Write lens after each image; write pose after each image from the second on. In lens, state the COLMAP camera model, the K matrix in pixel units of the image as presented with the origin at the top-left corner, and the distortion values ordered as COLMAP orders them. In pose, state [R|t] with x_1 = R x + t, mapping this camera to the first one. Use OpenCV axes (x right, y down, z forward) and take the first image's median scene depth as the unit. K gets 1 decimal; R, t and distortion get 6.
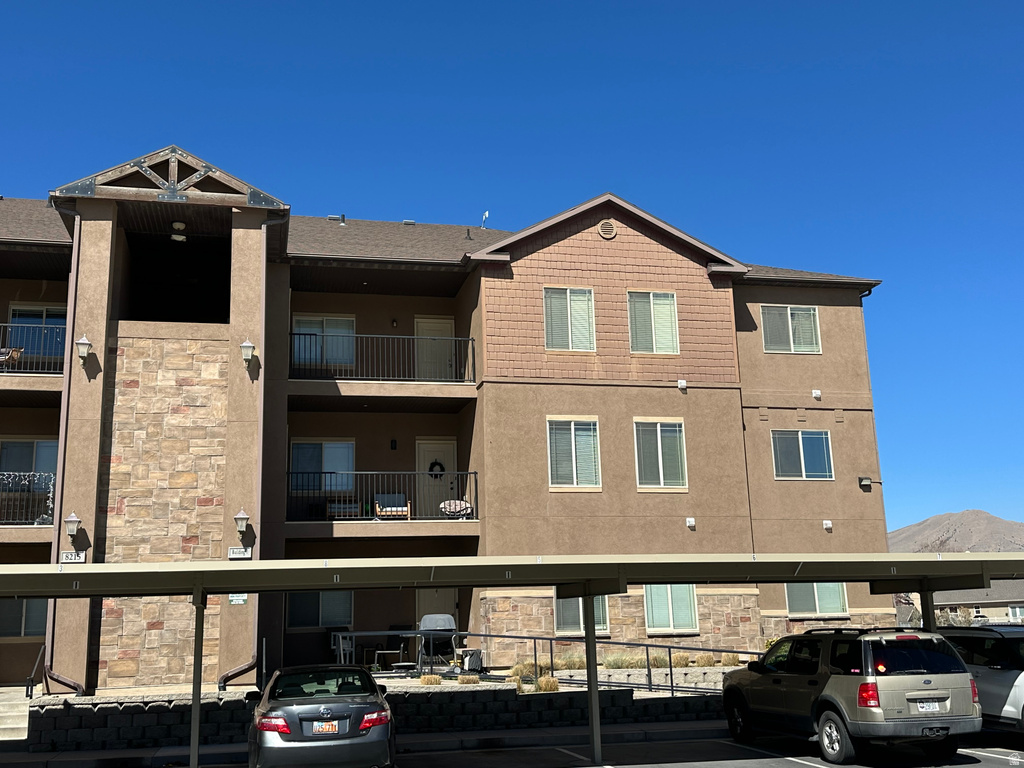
lens RADIAL K [[1079.4, 0, 509.3], [0, 1079.4, 378.8], [0, 0, 1]] dist [0.229206, -0.532379]
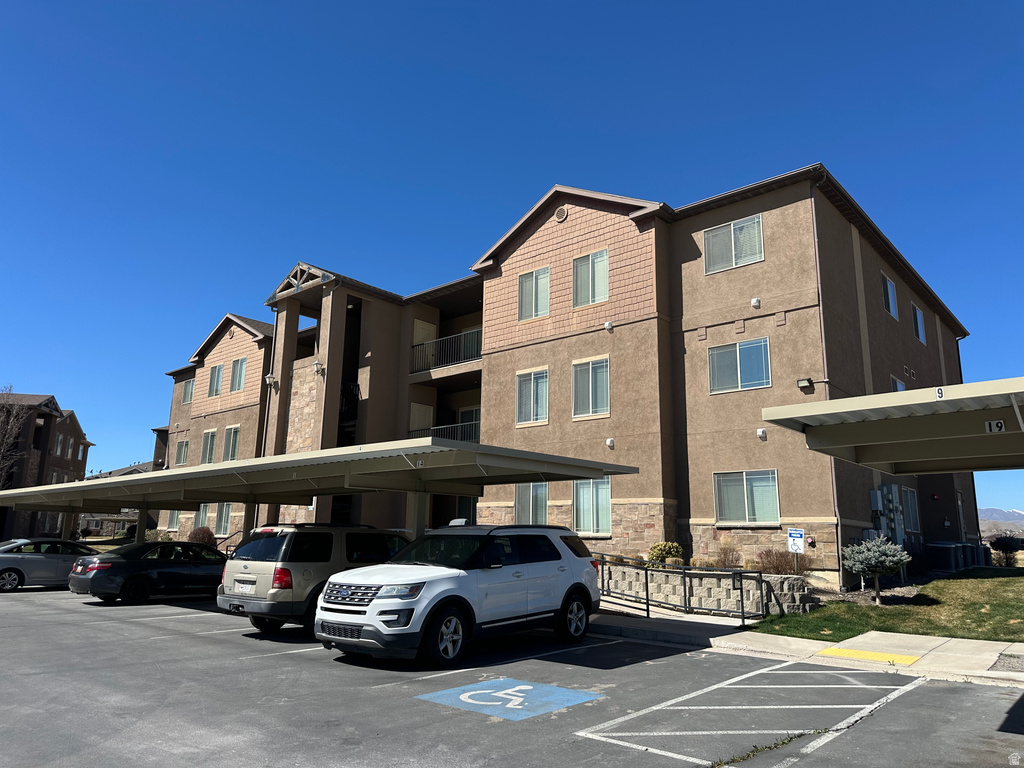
lens RADIAL K [[719.3, 0, 512.0], [0, 719.3, 384.0], [0, 0, 1]] dist [0.209579, -0.387016]
pose [[0.583734, -0.141415, -0.799535, 0.764493], [0.151511, 0.986391, -0.063847, 0.108784], [0.797683, -0.083869, 0.597216, 0.483330]]
